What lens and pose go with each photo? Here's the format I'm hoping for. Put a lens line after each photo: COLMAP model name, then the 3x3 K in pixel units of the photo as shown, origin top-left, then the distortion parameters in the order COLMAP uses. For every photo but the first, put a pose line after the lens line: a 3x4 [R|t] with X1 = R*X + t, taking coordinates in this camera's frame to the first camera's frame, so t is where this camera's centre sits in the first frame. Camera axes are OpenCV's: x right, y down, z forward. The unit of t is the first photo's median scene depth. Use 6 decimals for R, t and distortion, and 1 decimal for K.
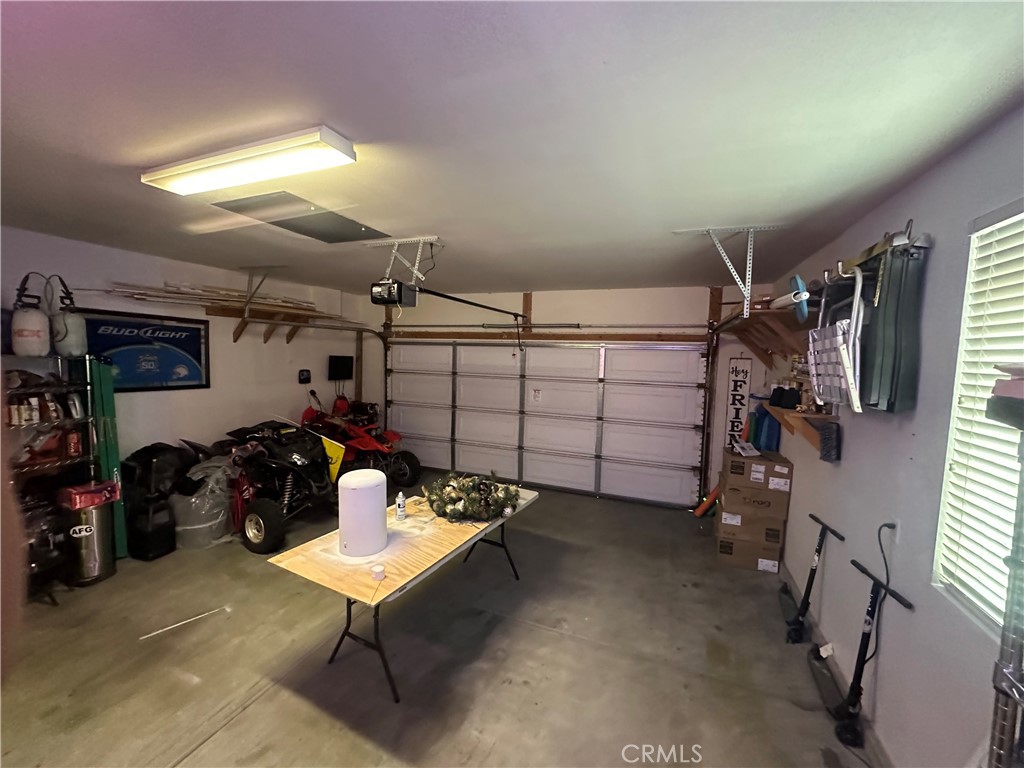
lens RADIAL K [[407.4, 0, 511.8], [0, 407.4, 384.1], [0, 0, 1]] dist [0.000148, 0.000432]
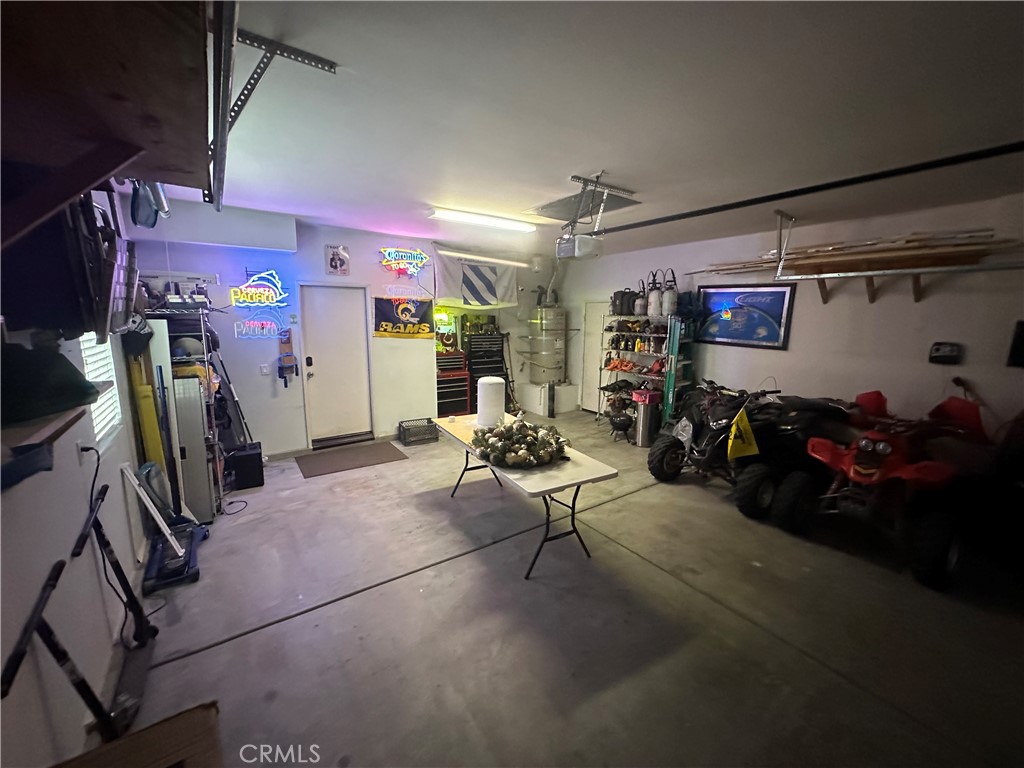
lens RADIAL K [[407.4, 0, 512.9], [0, 407.4, 385.5], [0, 0, 1]] dist [0.000148, 0.000432]
pose [[-0.531829, 0.118502, -0.838520, 0.501318], [-0.088125, 0.977041, 0.193971, -0.043955], [0.842254, 0.177054, -0.509176, 0.987254]]
